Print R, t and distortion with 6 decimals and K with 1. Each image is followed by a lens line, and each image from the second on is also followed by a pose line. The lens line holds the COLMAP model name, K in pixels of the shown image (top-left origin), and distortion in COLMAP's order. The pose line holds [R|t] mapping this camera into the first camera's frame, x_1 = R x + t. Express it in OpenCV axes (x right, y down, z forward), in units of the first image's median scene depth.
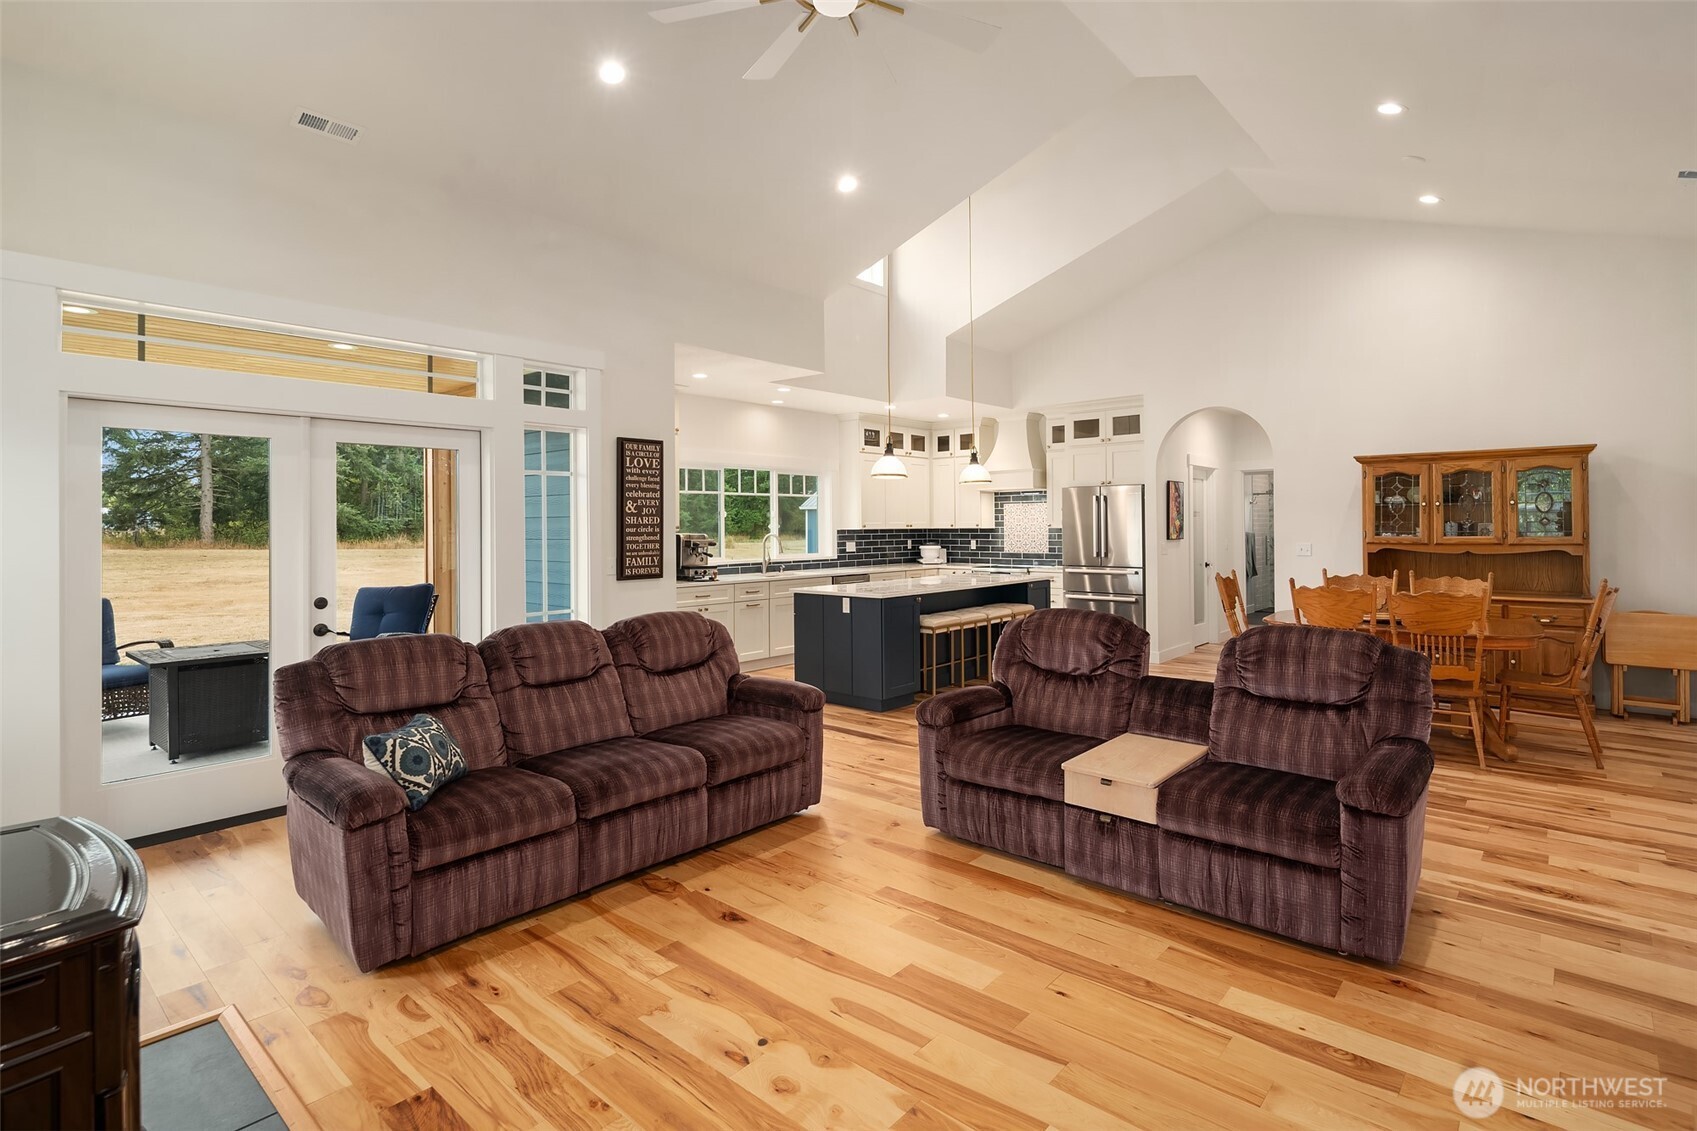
lens RADIAL K [[820.9, 0, 855.4], [0, 820.9, 521.7], [0, 0, 1]] dist [0.004709, 0.000686]
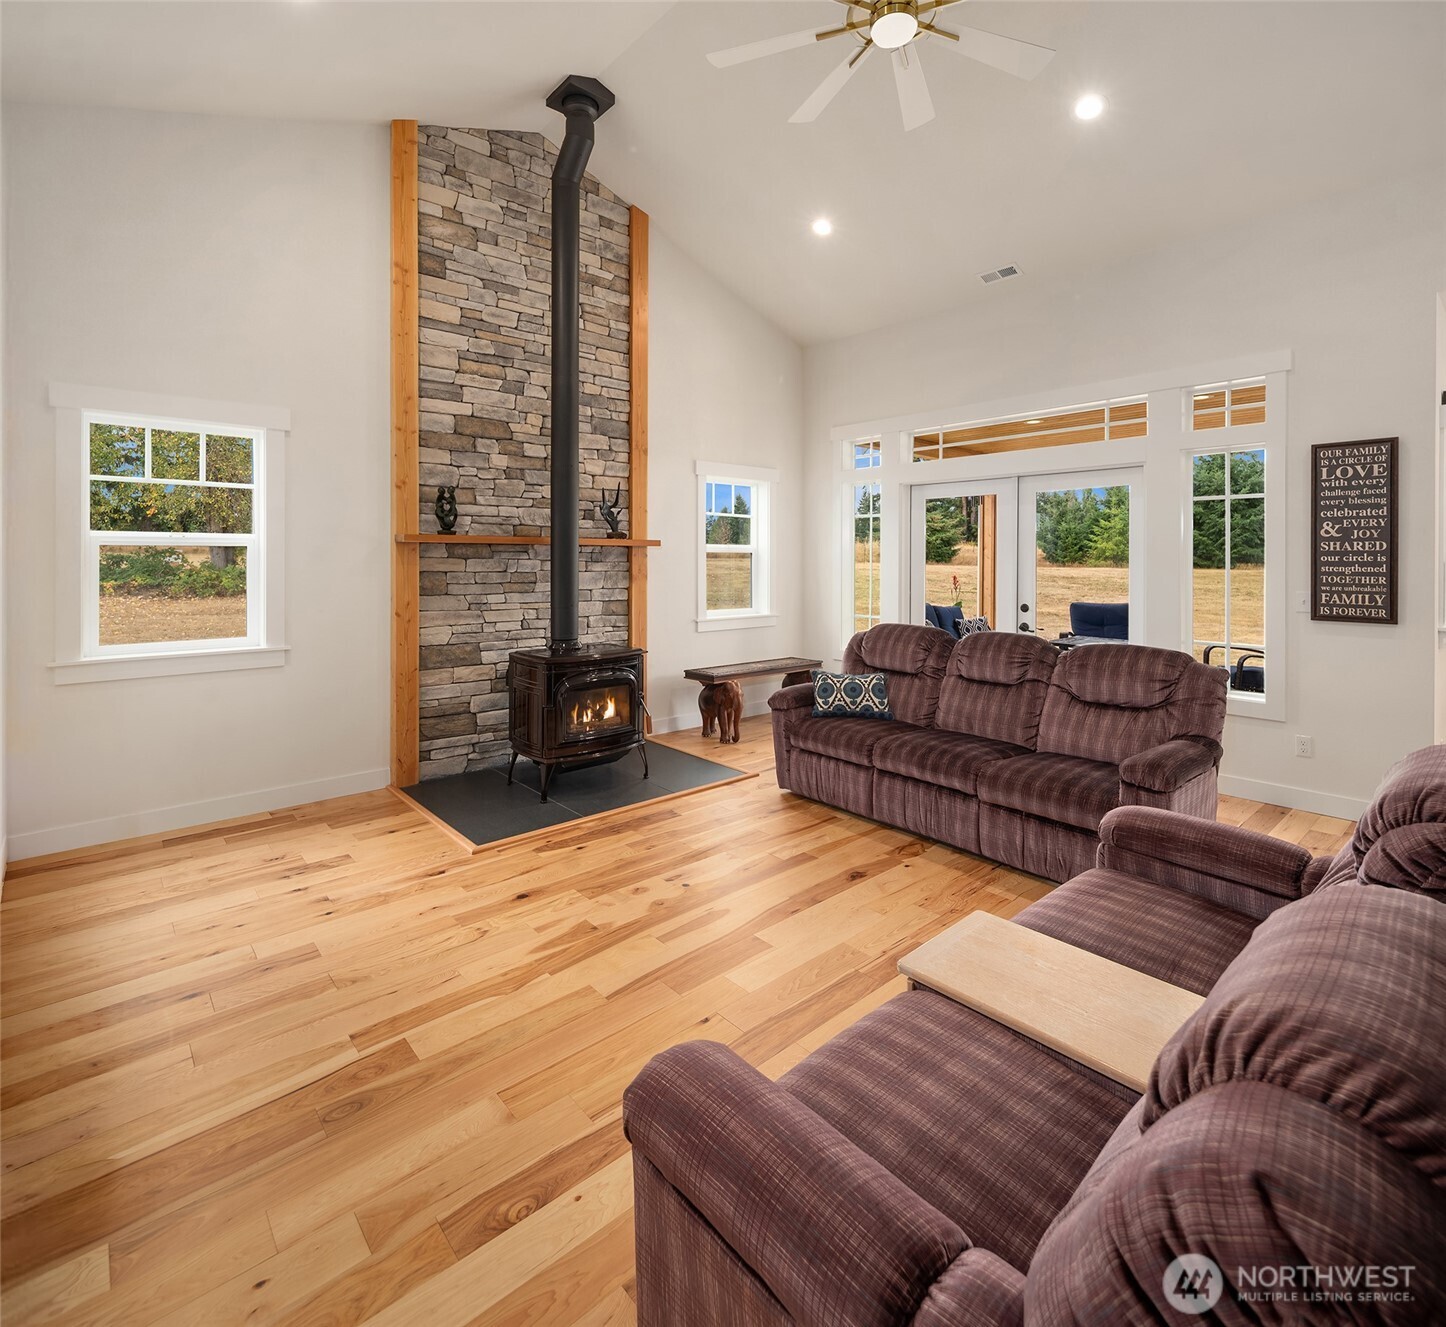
lens RADIAL K [[718.7, 0, 729.1], [0, 718.7, 559.0], [0, 0, 1]] dist [0.005896, 0.000029]
pose [[-0.119618, 0.007395, -0.992792, 0.282138], [0.002045, 0.999972, 0.007202, 0.002520], [0.992818, -0.001169, -0.119630, 0.288992]]
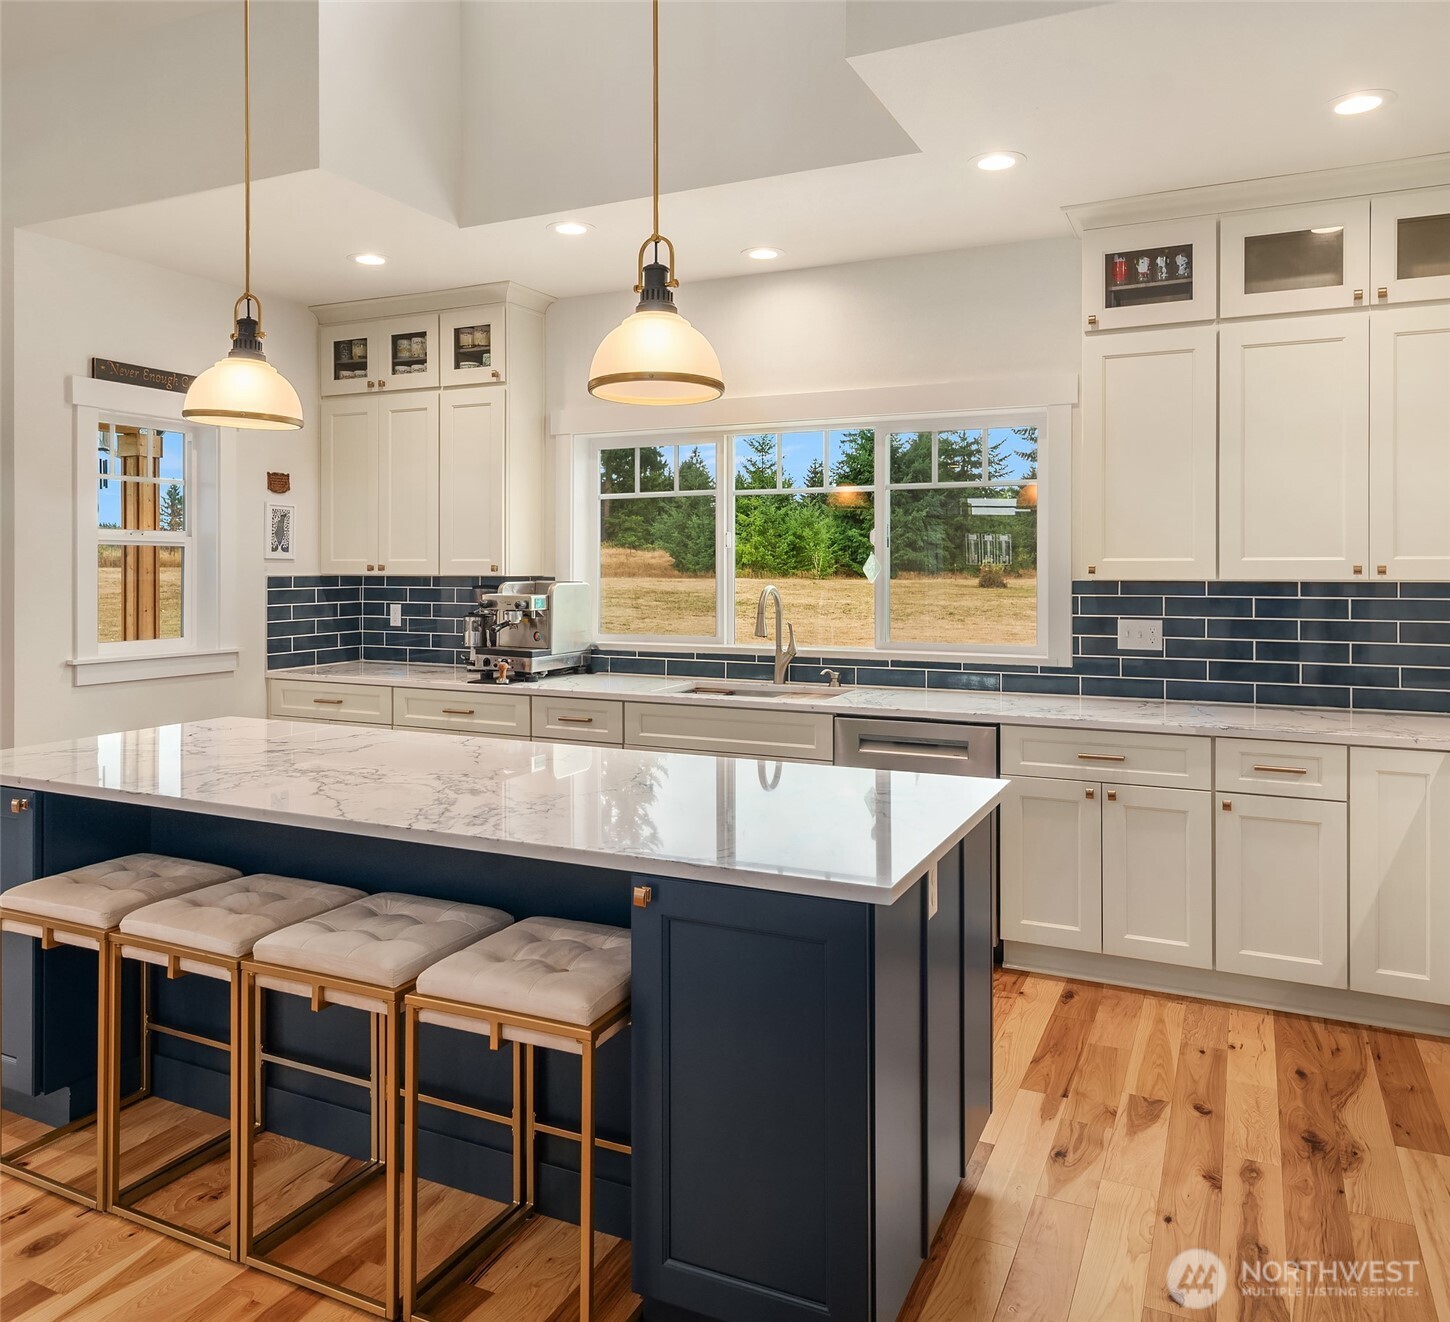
lens RADIAL K [[1081.0, 0, 726.7], [0, 1081.0, 561.7], [0, 0, 1]] dist [0.004769, -0.000520]
pose [[0.279767, 0.002458, -0.960065, 0.365164], [0.002053, 0.999993, 0.003158, 0.000719], [0.960066, -0.002855, 0.279760, 0.761160]]
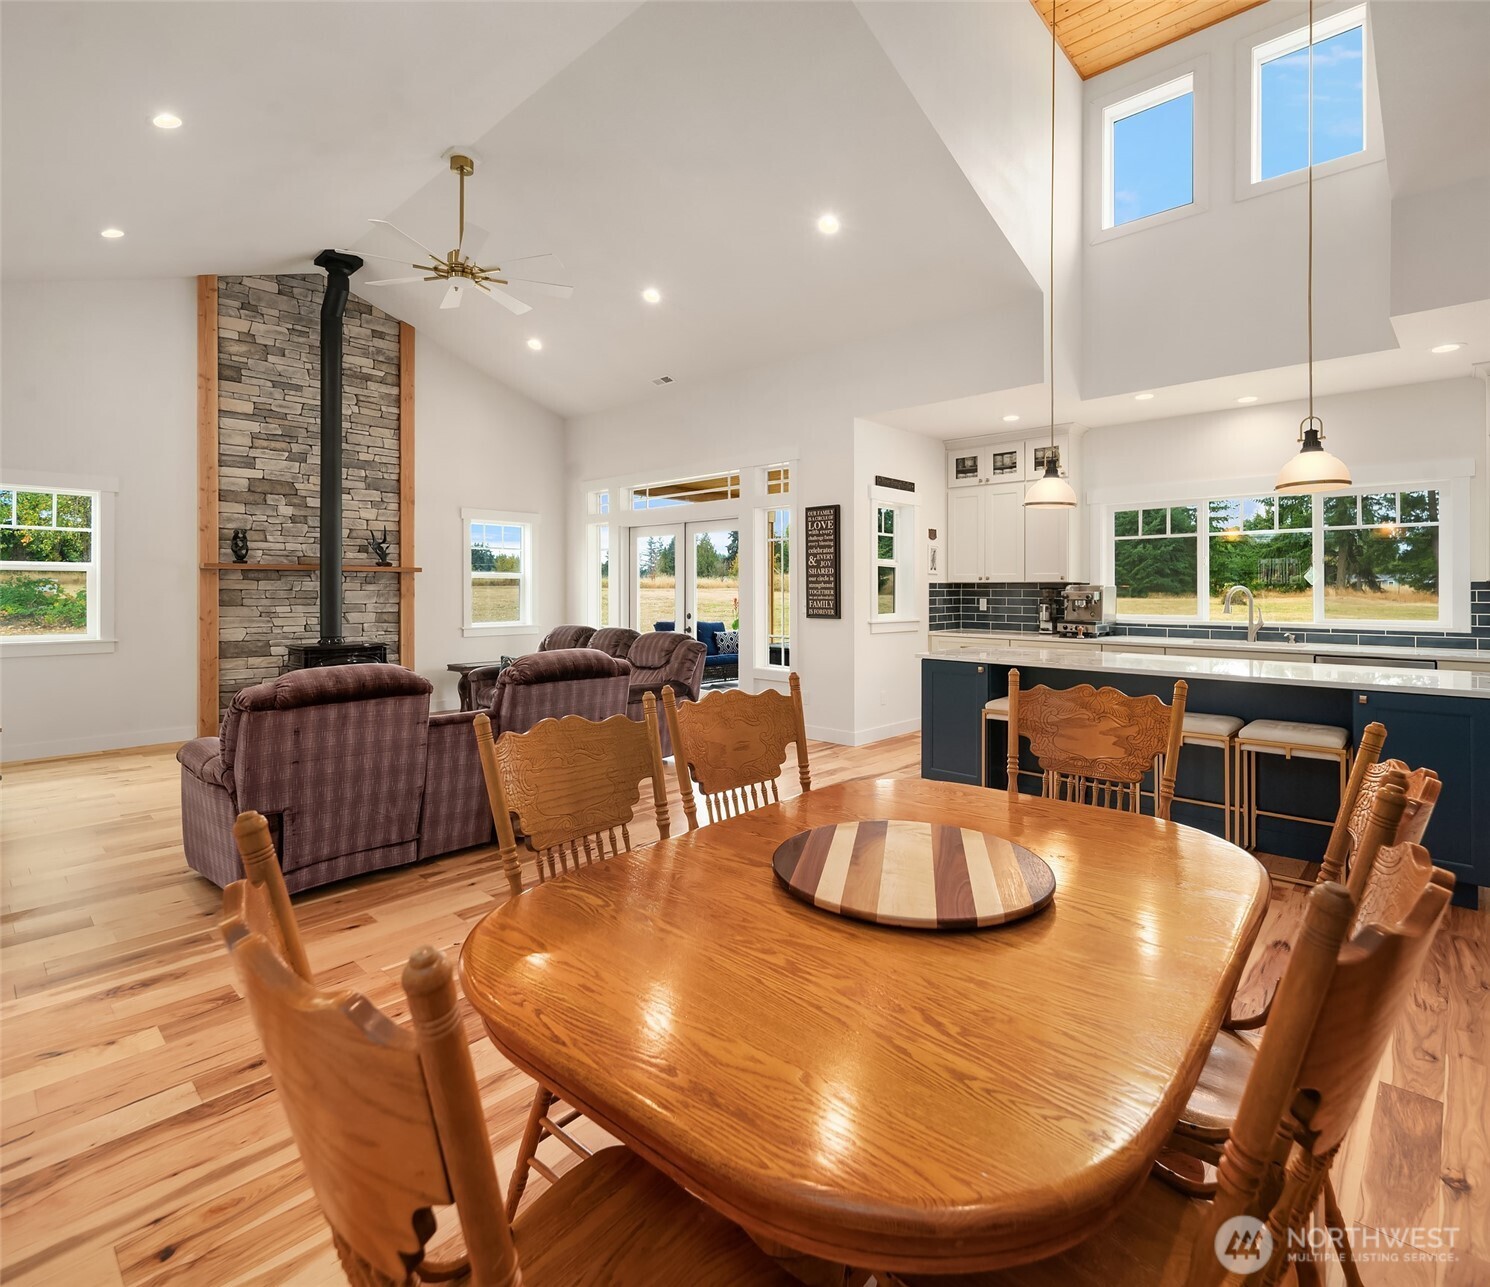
lens RADIAL K [[754.0, 0, 748.0], [0, 754.0, 588.0], [0, 0, 1]] dist [0.002791, -0.000630]
pose [[-0.031929, 0.004909, -0.999478, 0.517600], [0.003055, 0.999984, 0.004814, 0.010534], [0.999485, -0.002900, -0.031943, 0.536982]]
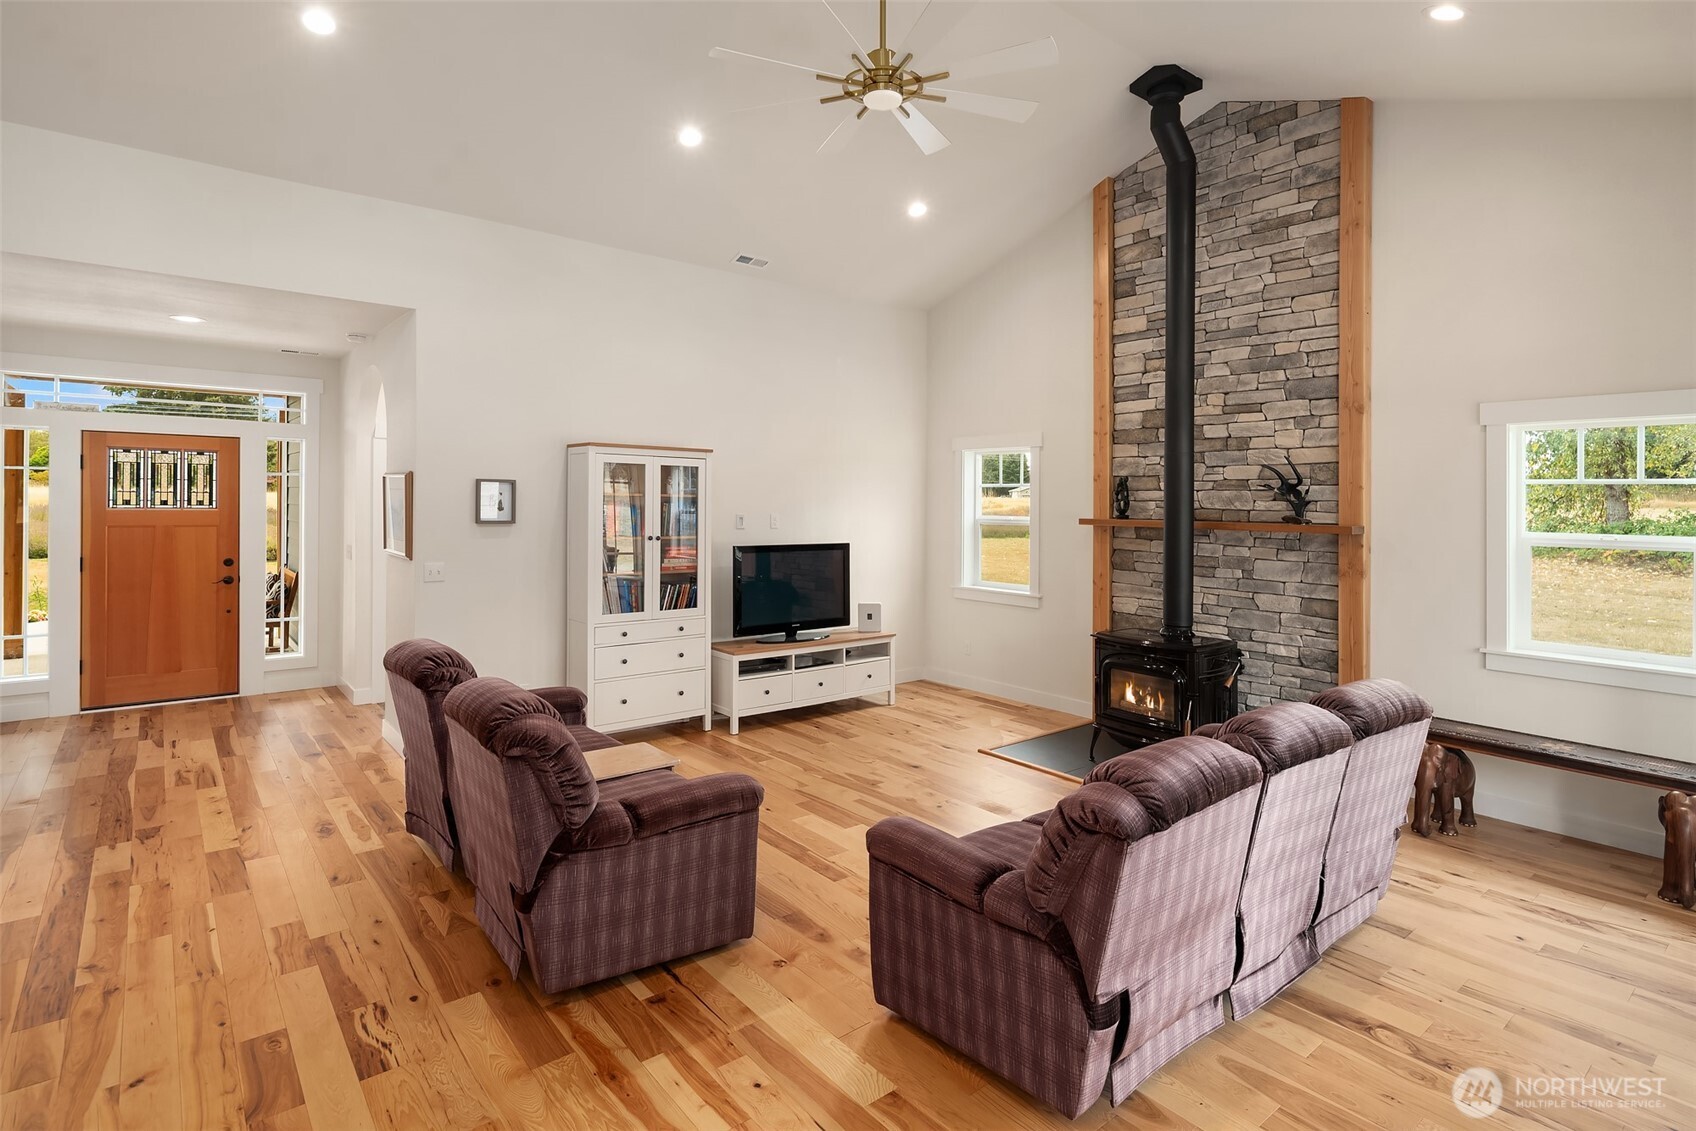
lens RADIAL K [[854.2, 0, 850.6], [0, 854.2, 495.7], [0, 0, 1]] dist [0.004924, 0.000294]
pose [[-0.987419, -0.001321, 0.158122, -0.051875], [-0.002718, 0.999959, -0.008618, -0.020902], [-0.158104, -0.008940, -0.987382, 0.708458]]
